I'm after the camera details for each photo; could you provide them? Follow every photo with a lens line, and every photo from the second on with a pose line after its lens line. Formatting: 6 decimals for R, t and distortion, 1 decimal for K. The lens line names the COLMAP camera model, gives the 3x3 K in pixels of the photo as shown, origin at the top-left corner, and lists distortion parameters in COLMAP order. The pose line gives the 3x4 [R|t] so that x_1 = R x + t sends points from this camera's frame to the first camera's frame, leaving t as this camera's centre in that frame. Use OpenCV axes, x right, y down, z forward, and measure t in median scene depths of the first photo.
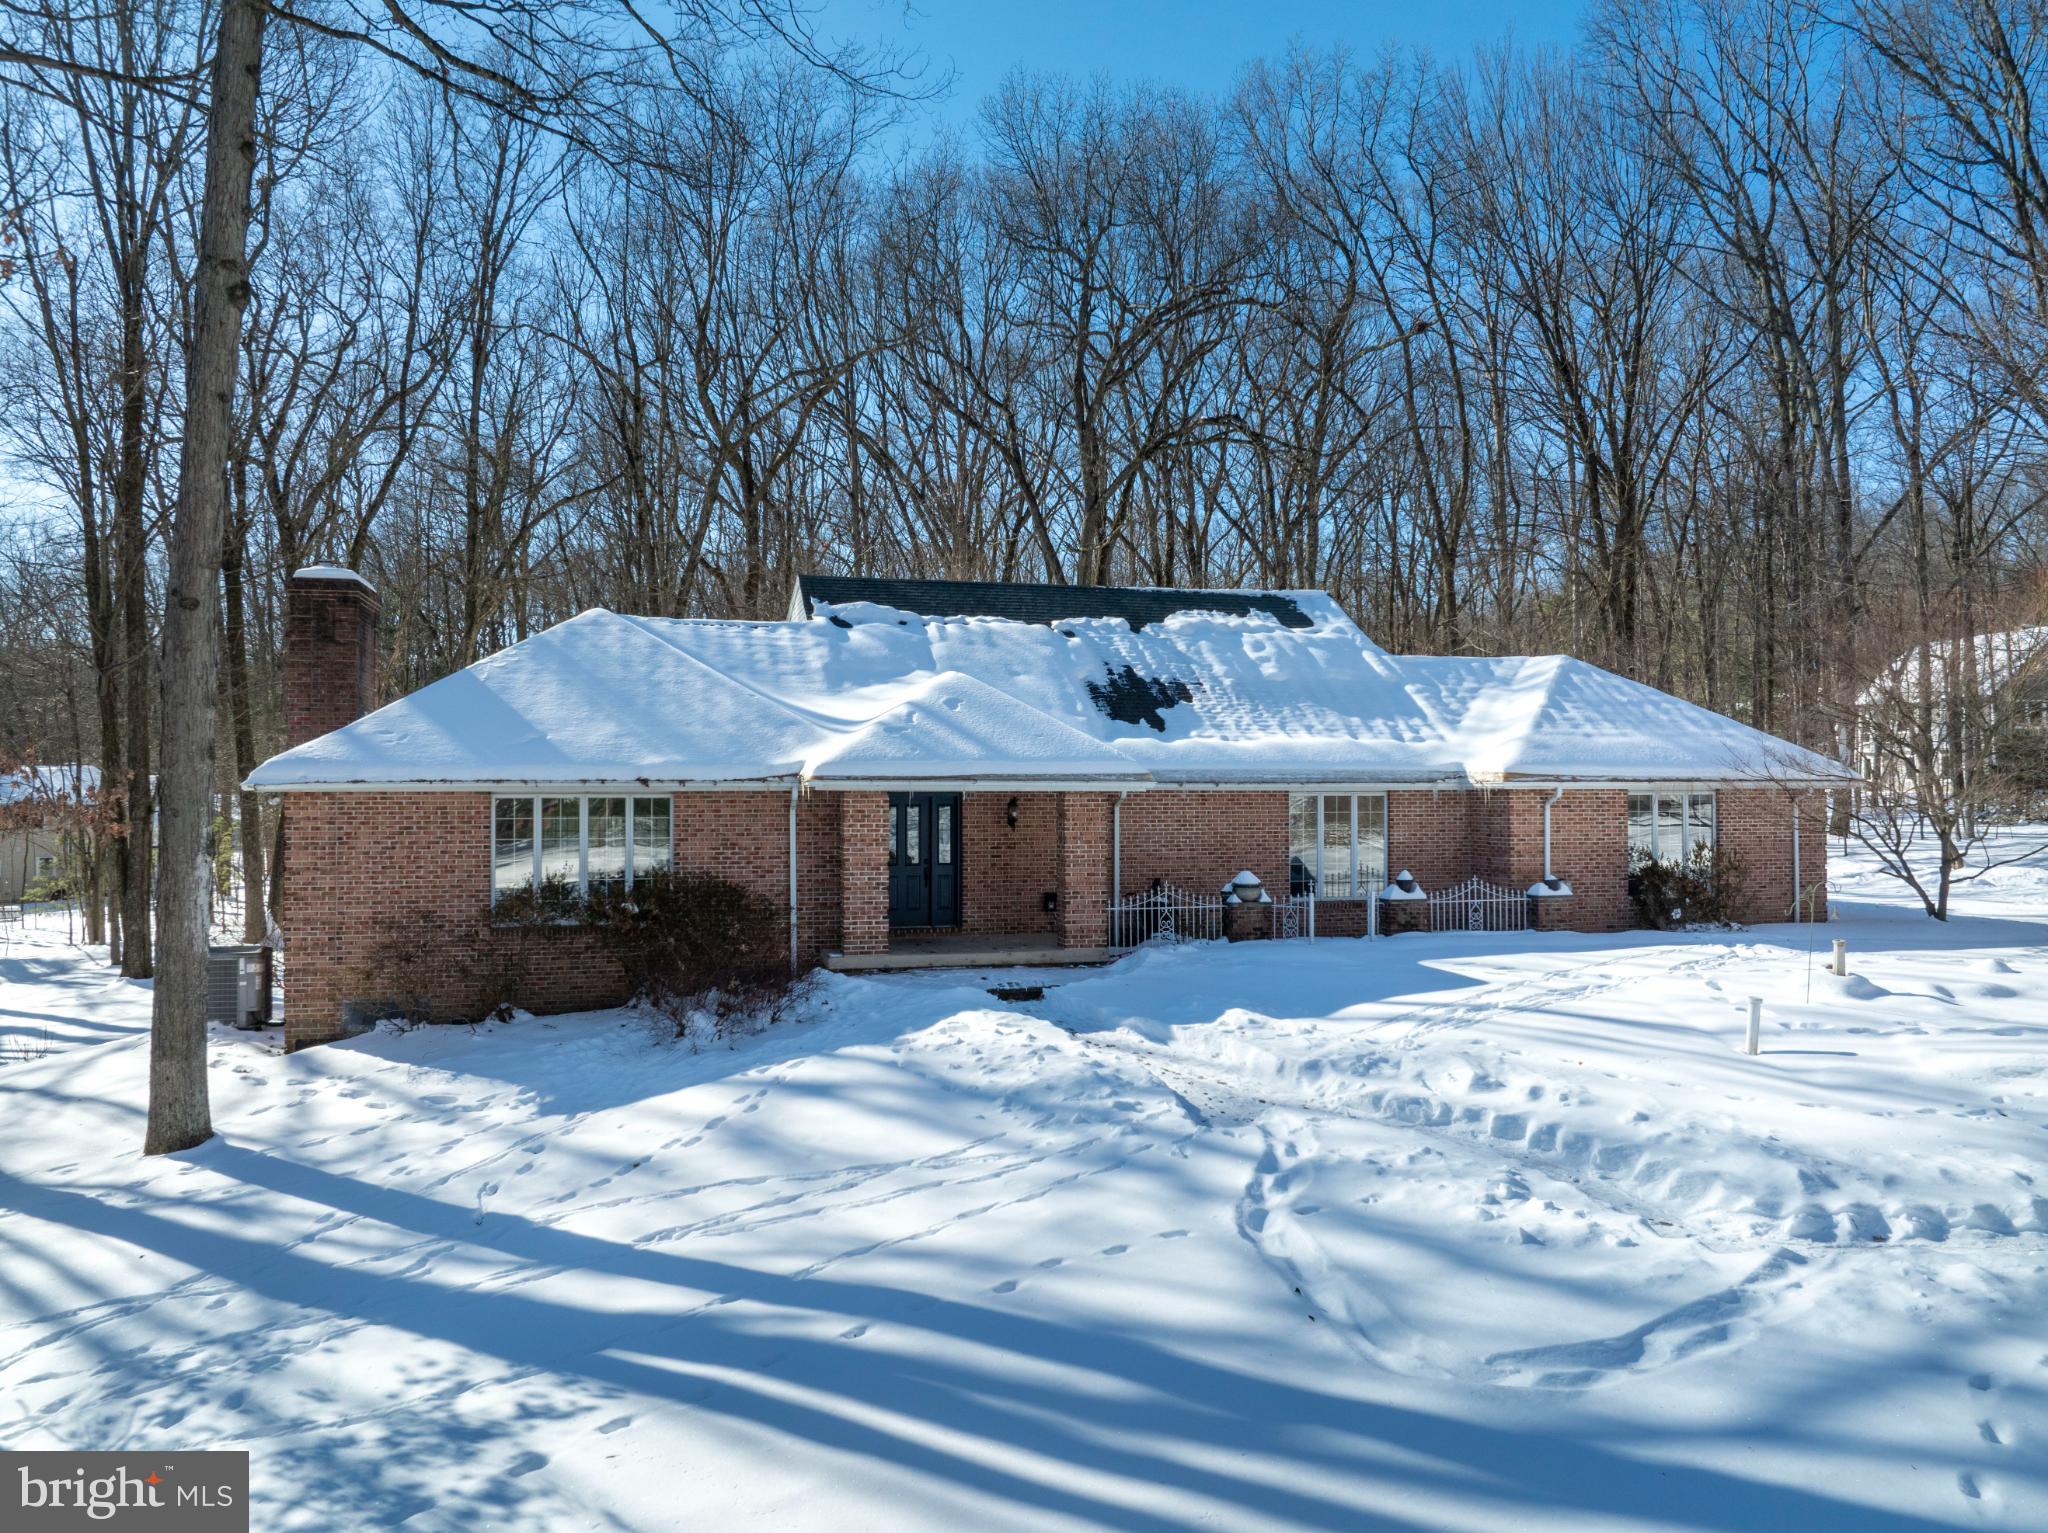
lens RADIAL K [[1480.5, 0, 986.5], [0, 1480.5, 765.8], [0, 0, 1]] dist [-0.055165, 0.034511]
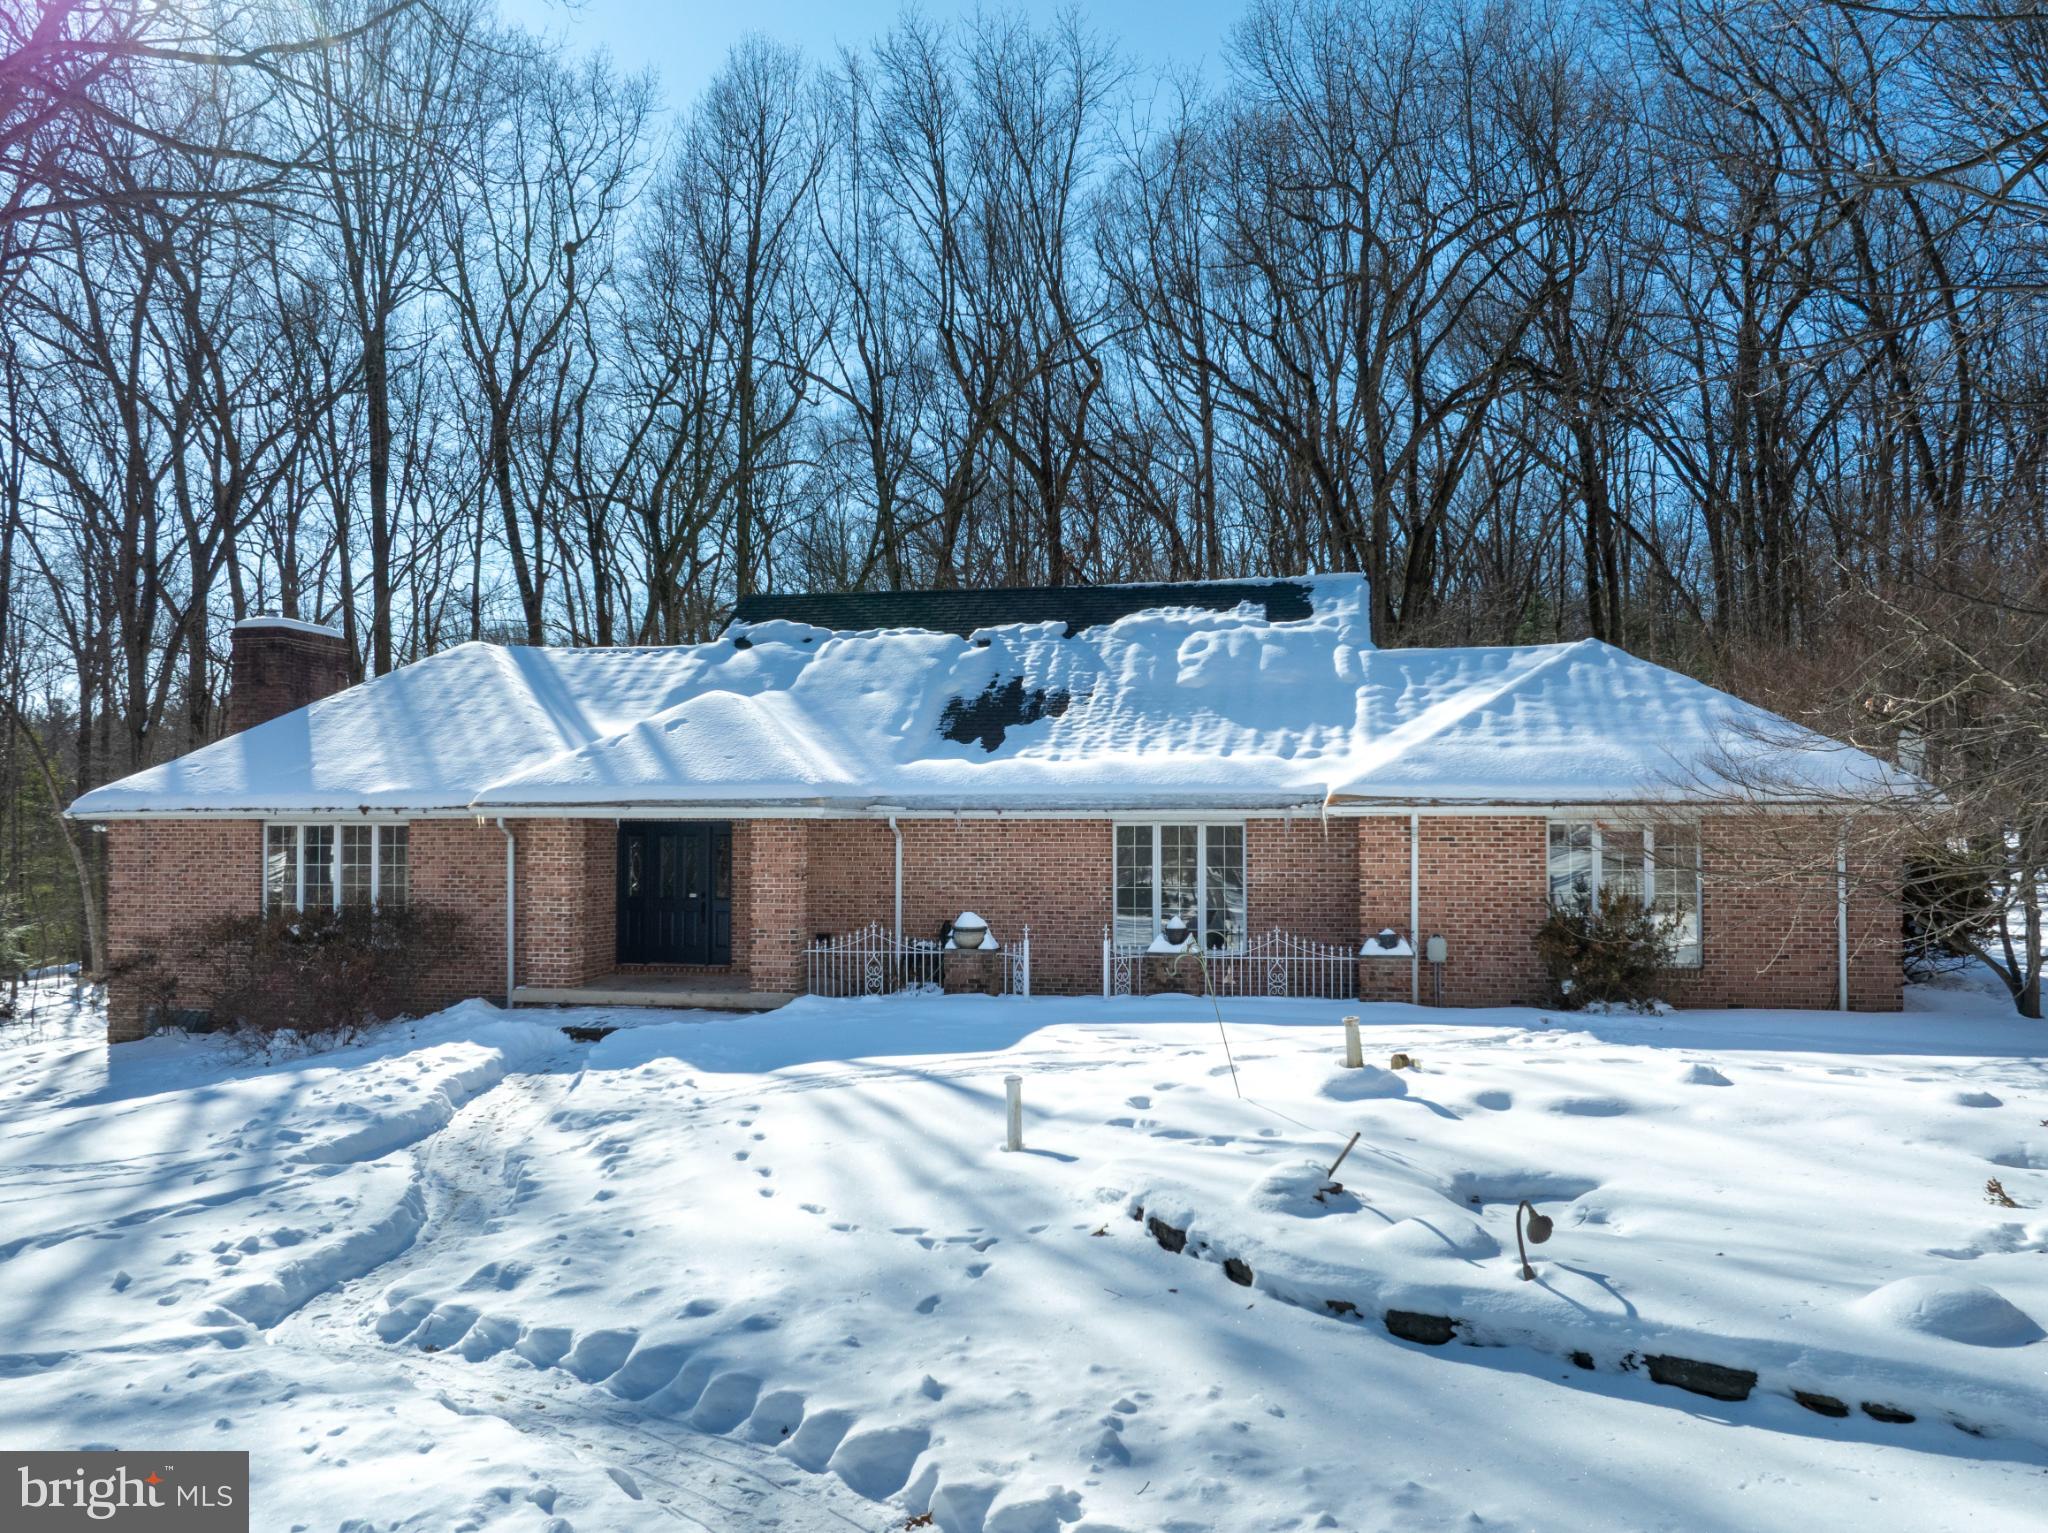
lens RADIAL K [[1480.5, 0, 986.5], [0, 1480.5, 765.8], [0, 0, 1]] dist [-0.055165, 0.034511]
pose [[0.906332, -0.015191, -0.422293, 0.517736], [0.007763, 0.999784, -0.019304, 0.002819], [0.422495, 0.014217, 0.906254, 0.214251]]
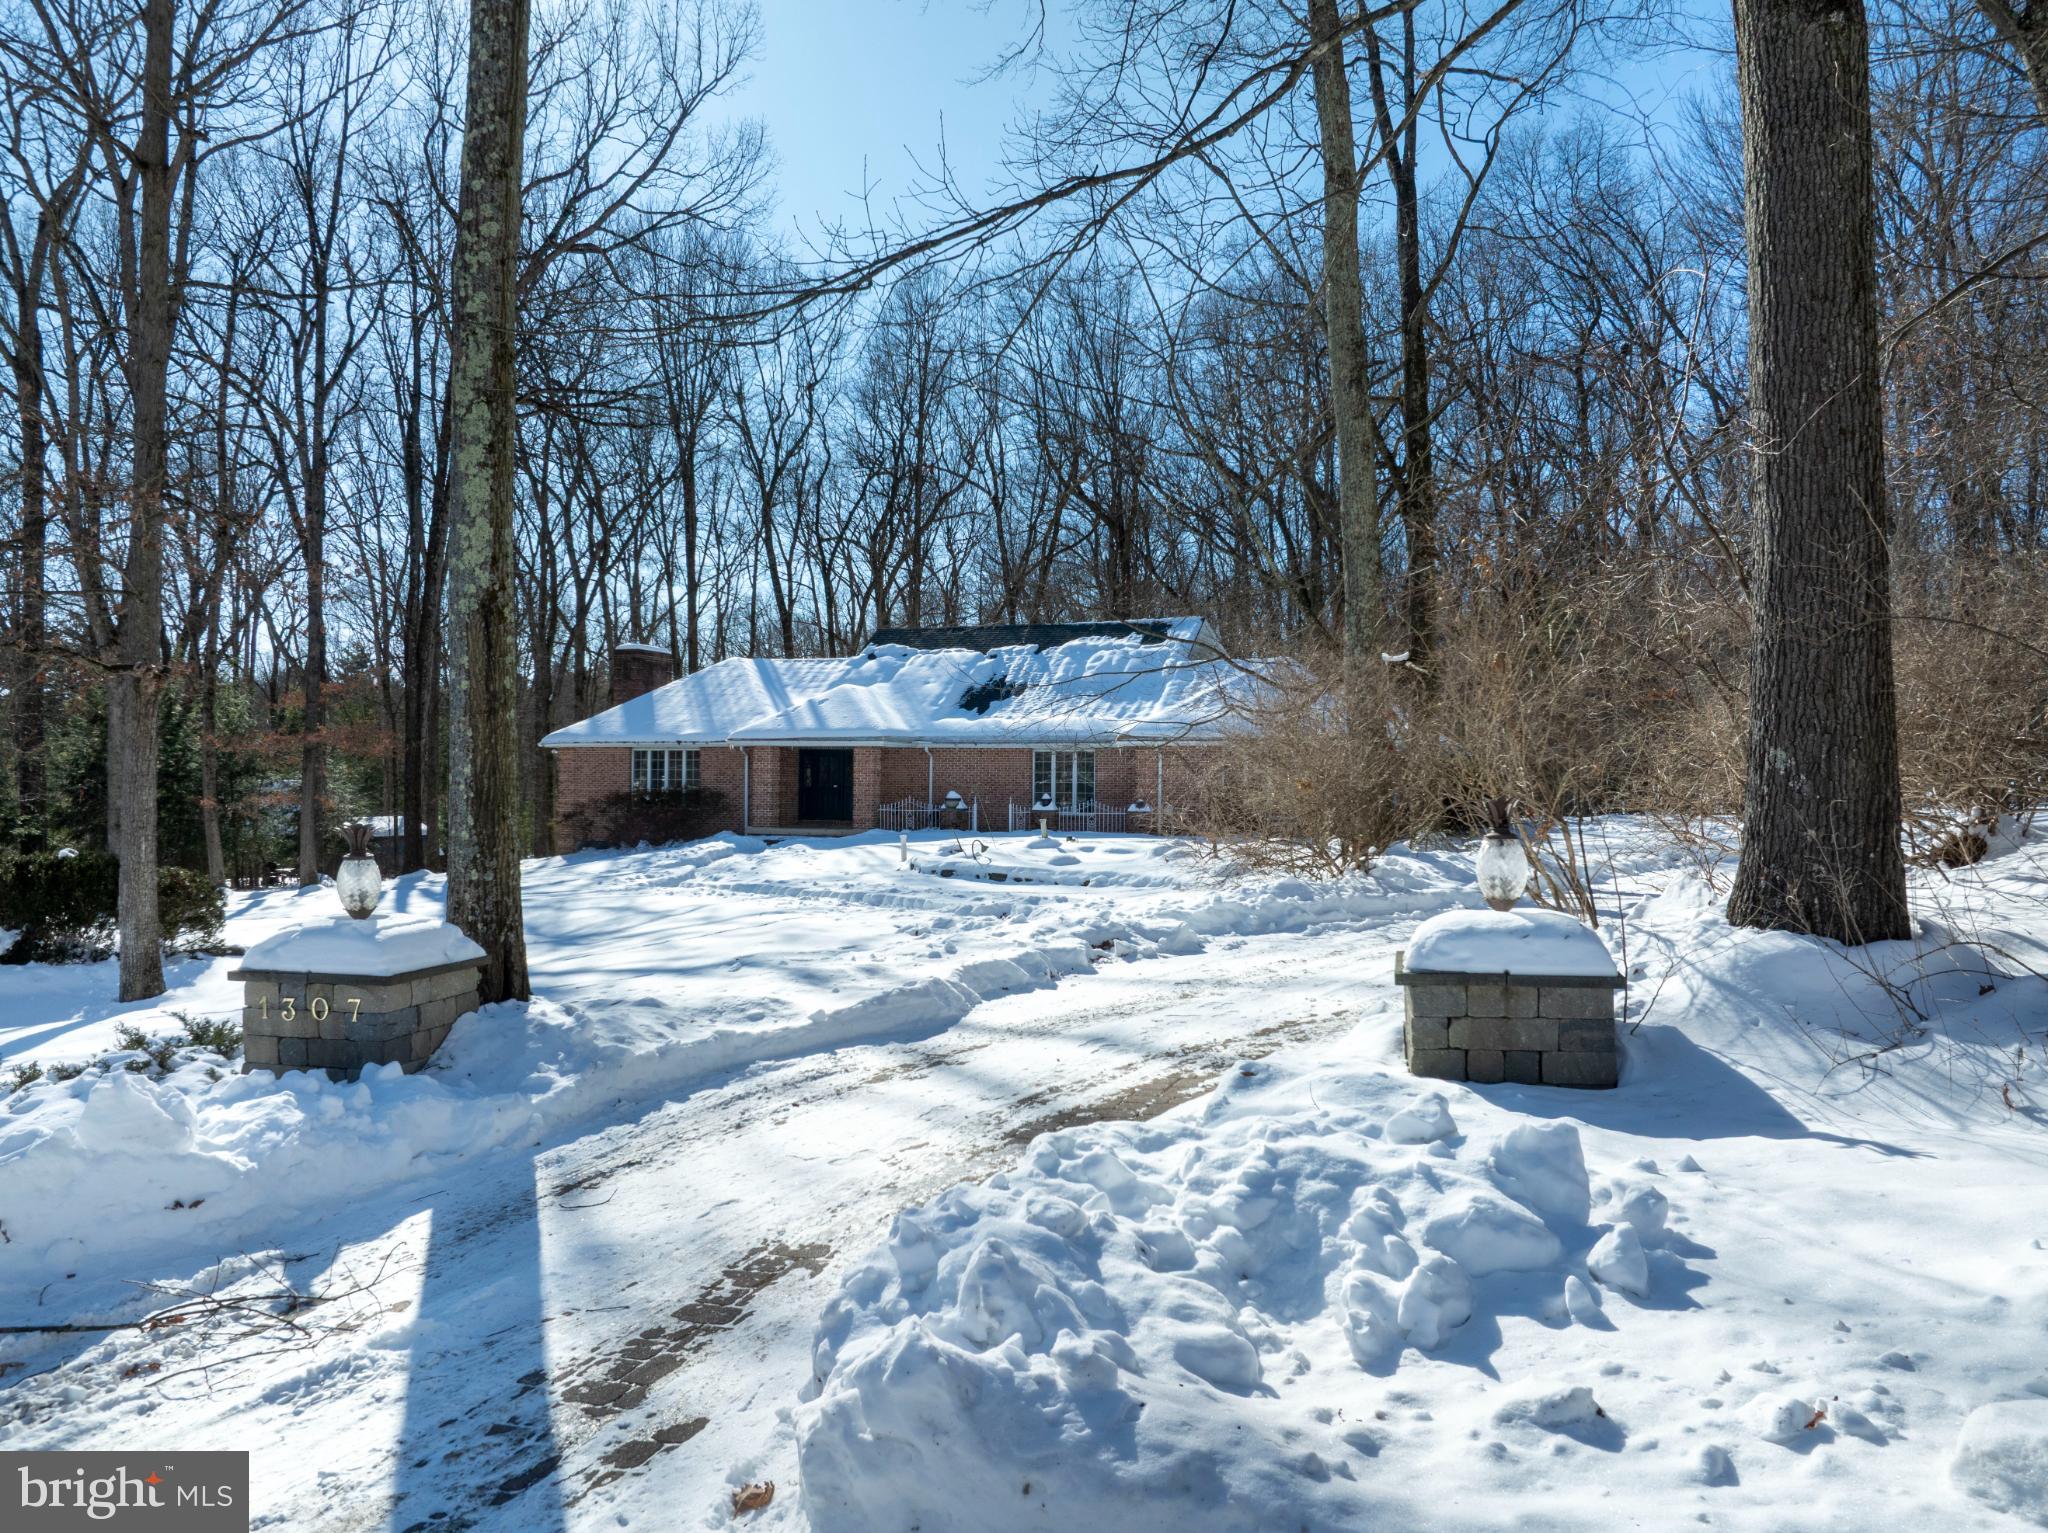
lens RADIAL K [[1480.5, 0, 986.5], [0, 1480.5, 765.8], [0, 0, 1]] dist [-0.055165, 0.034511]
pose [[0.802539, 0.001183, -0.596598, 1.201144], [-0.002056, 0.999998, -0.000783, 0.039754], [0.596596, 0.001855, 0.802540, -0.383188]]
